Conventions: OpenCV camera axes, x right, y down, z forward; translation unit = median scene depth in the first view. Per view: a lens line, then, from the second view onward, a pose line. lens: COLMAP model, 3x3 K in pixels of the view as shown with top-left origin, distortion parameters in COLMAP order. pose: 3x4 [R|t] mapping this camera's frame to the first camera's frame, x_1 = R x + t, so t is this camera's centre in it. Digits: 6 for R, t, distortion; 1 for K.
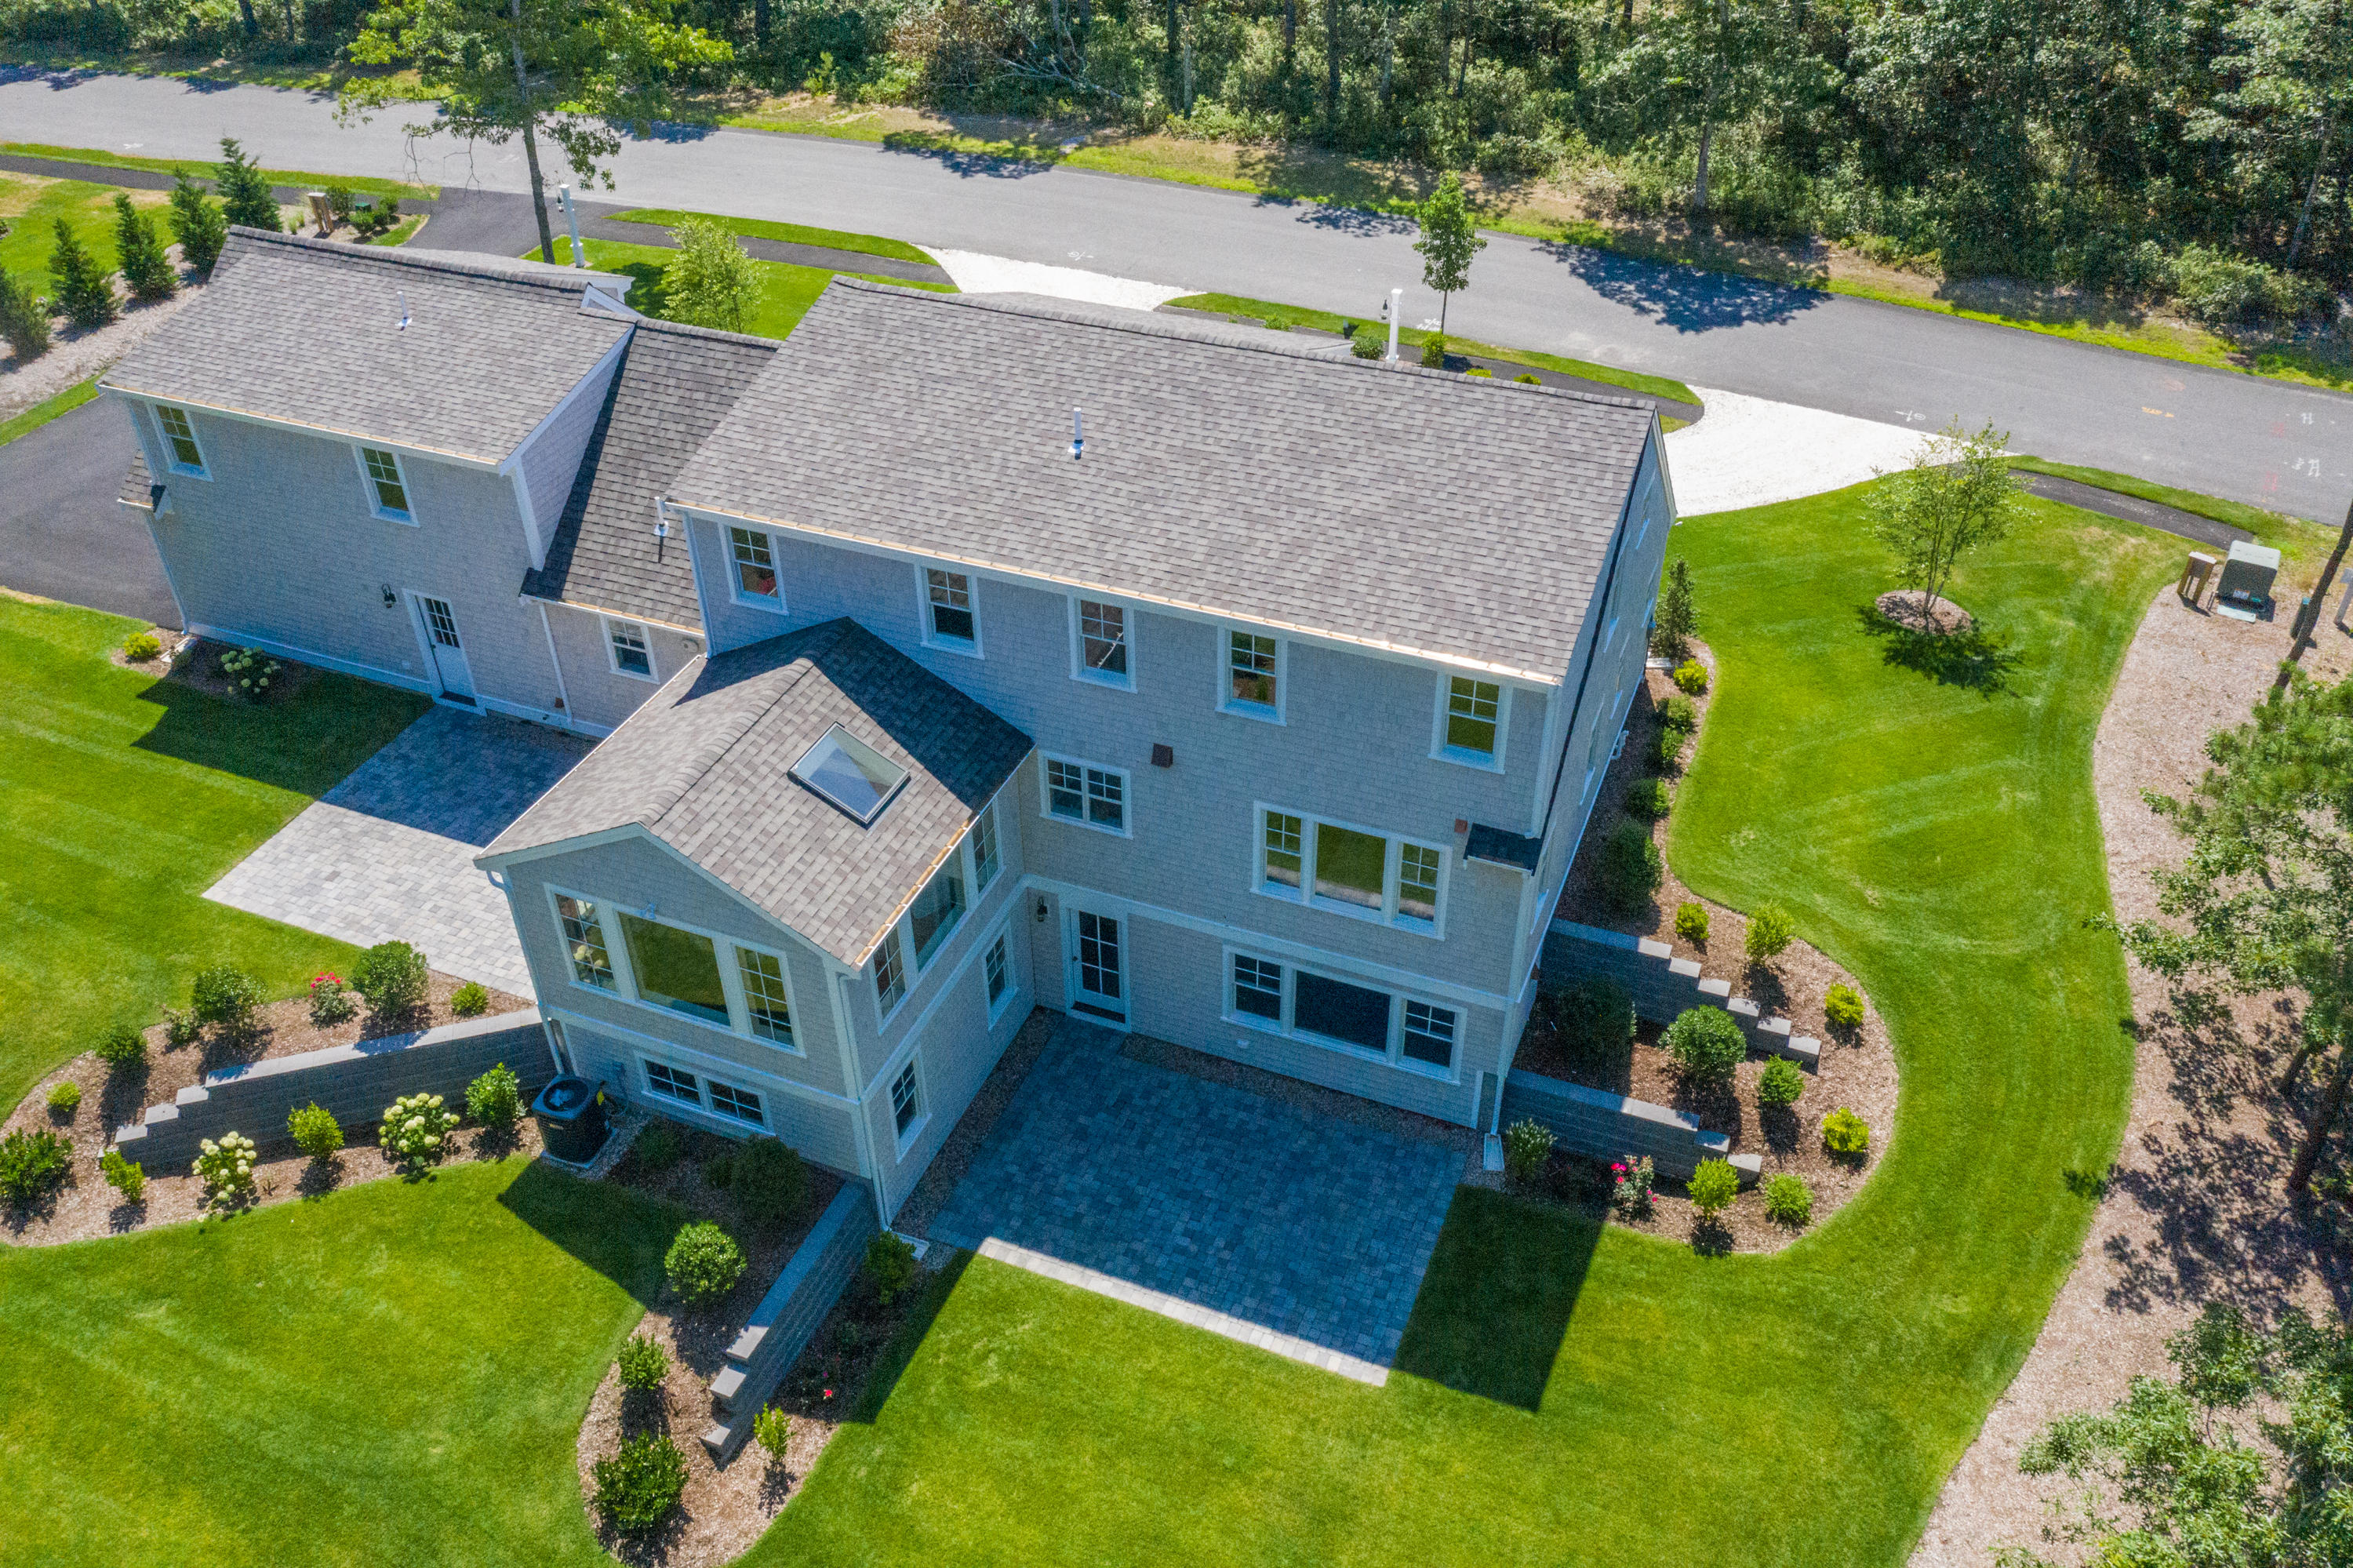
lens RADIAL K [[1846.5, 0, 1176.5], [0, 1846.5, 784.0], [0, 0, 1]] dist [0.009063, 0.001496]
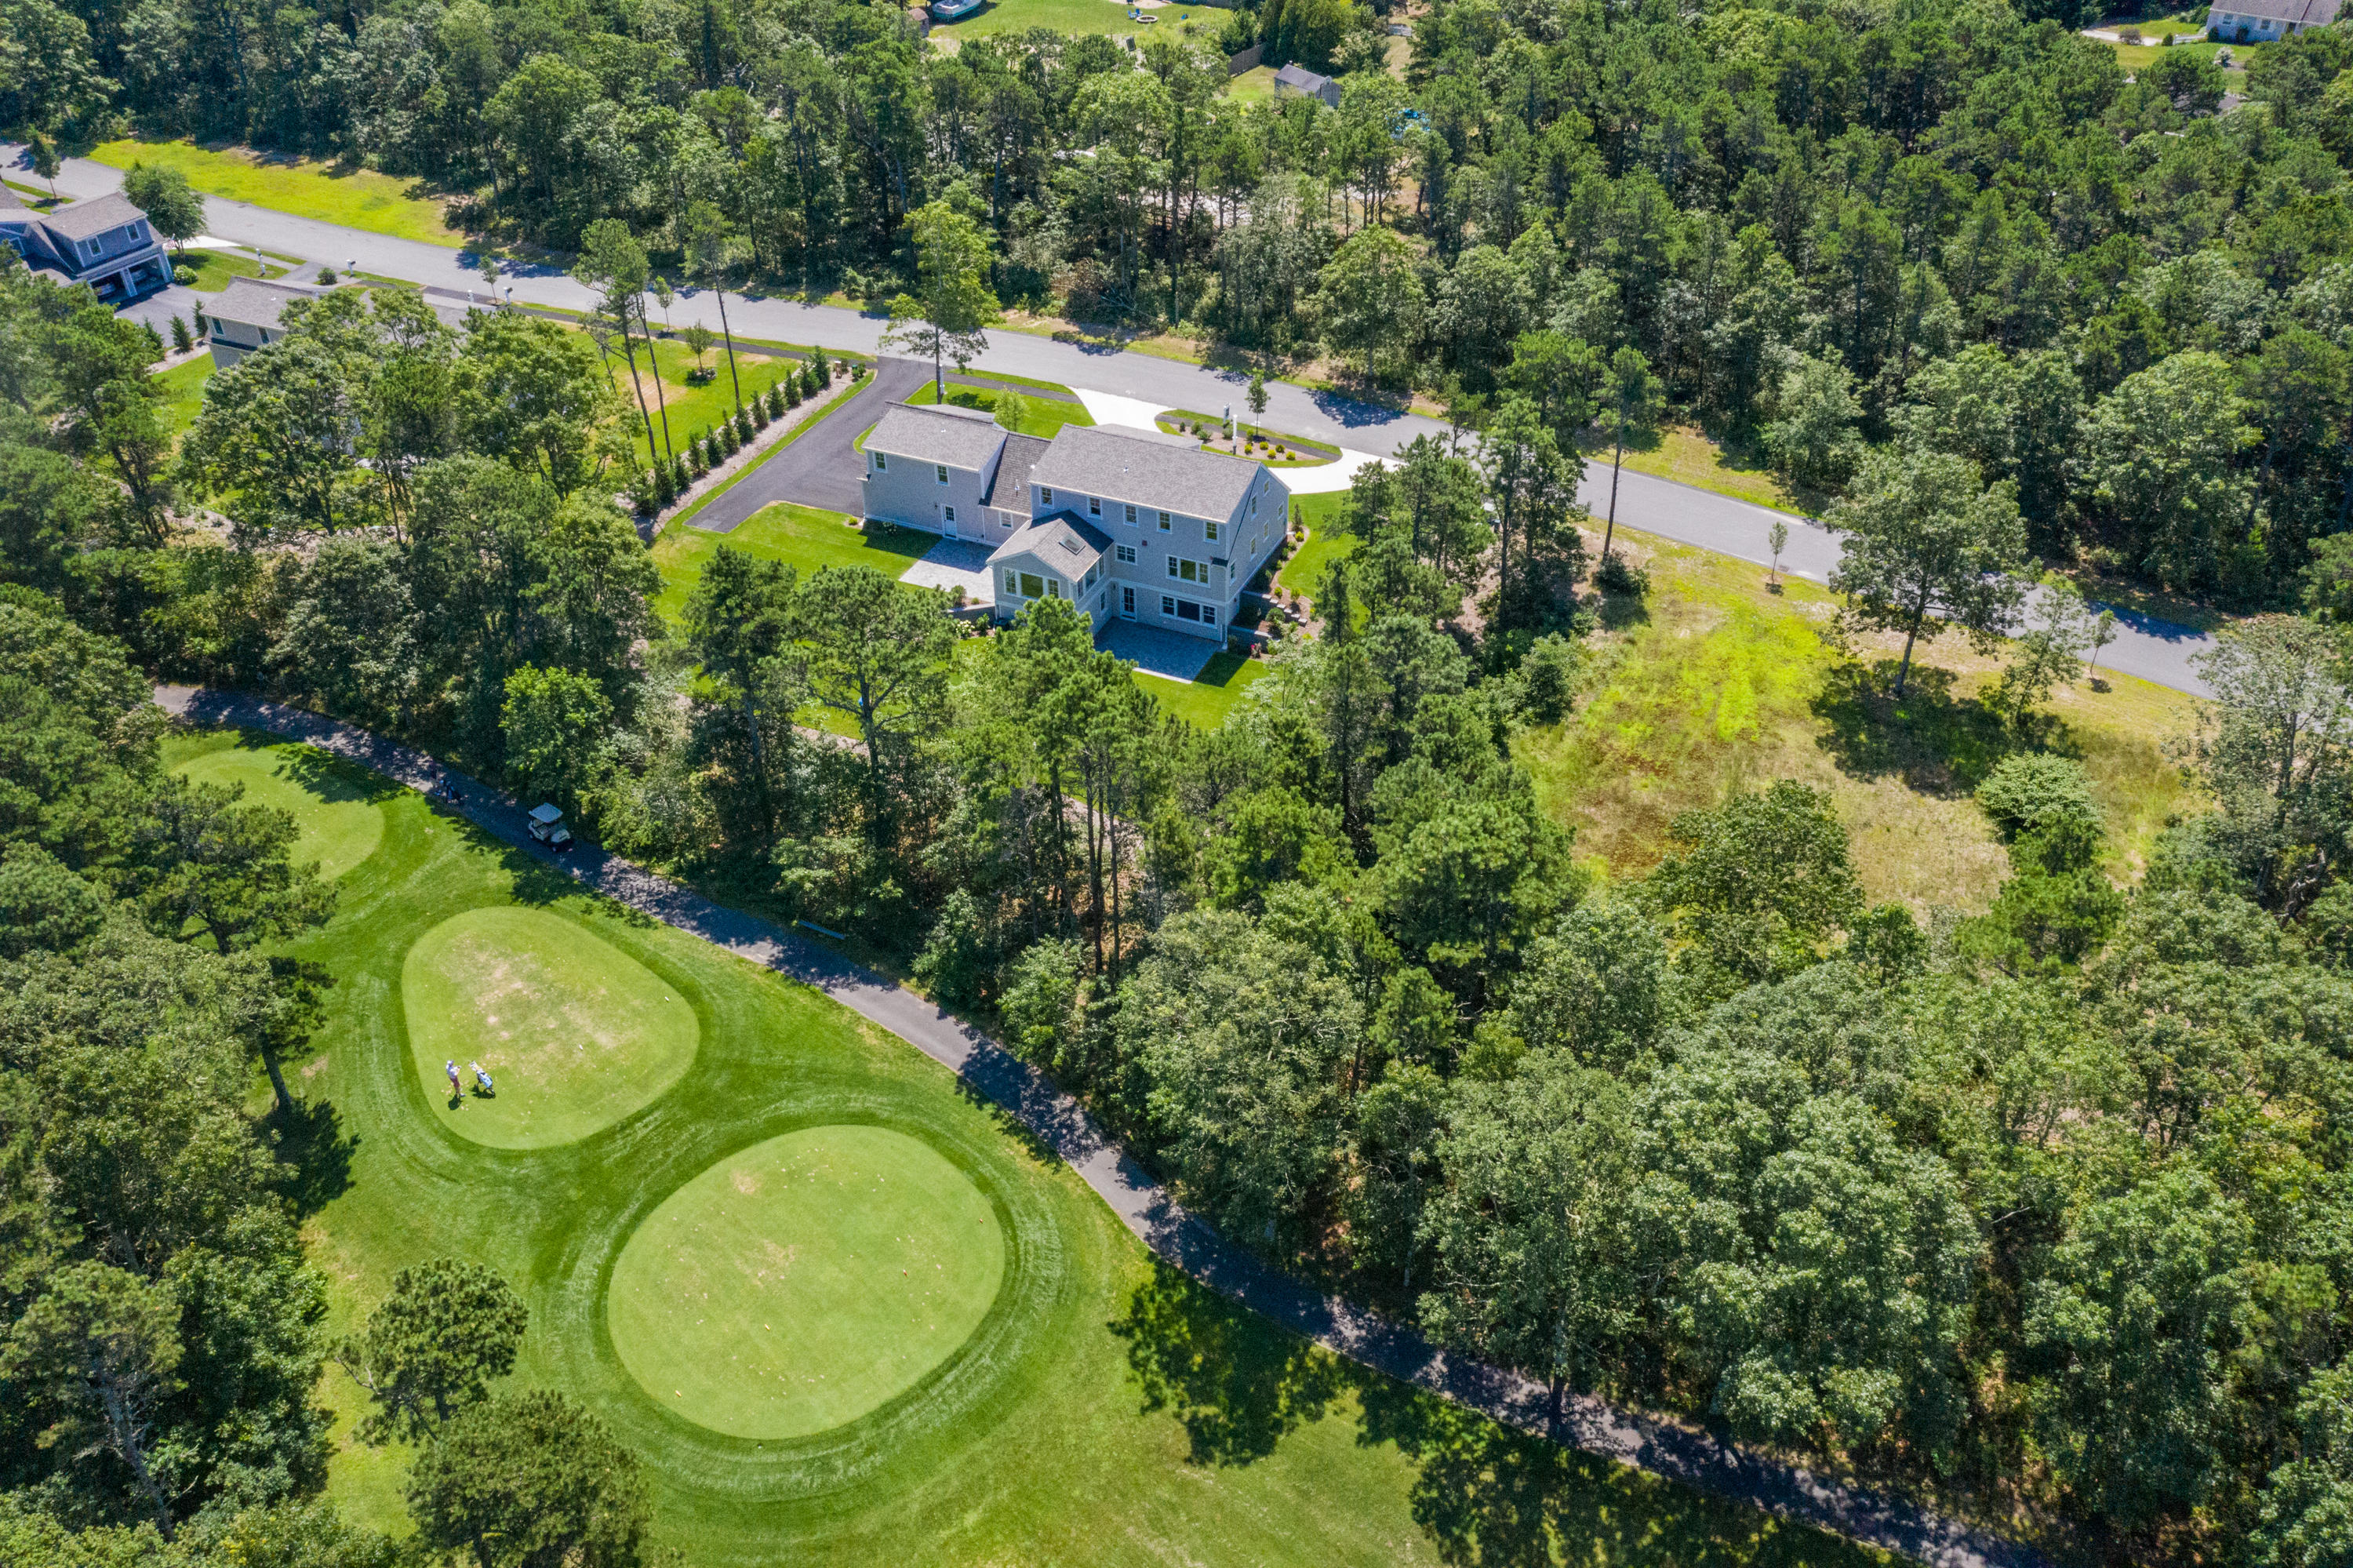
lens RADIAL K [[1846.5, 0, 1176.5], [0, 1846.5, 784.0], [0, 0, 1]] dist [0.009063, 0.001496]
pose [[0.999387, 0.022947, -0.026423, 0.148496], [-0.022904, 0.999736, 0.001935, 0.411369], [0.026461, -0.001329, 0.999649, -2.519258]]
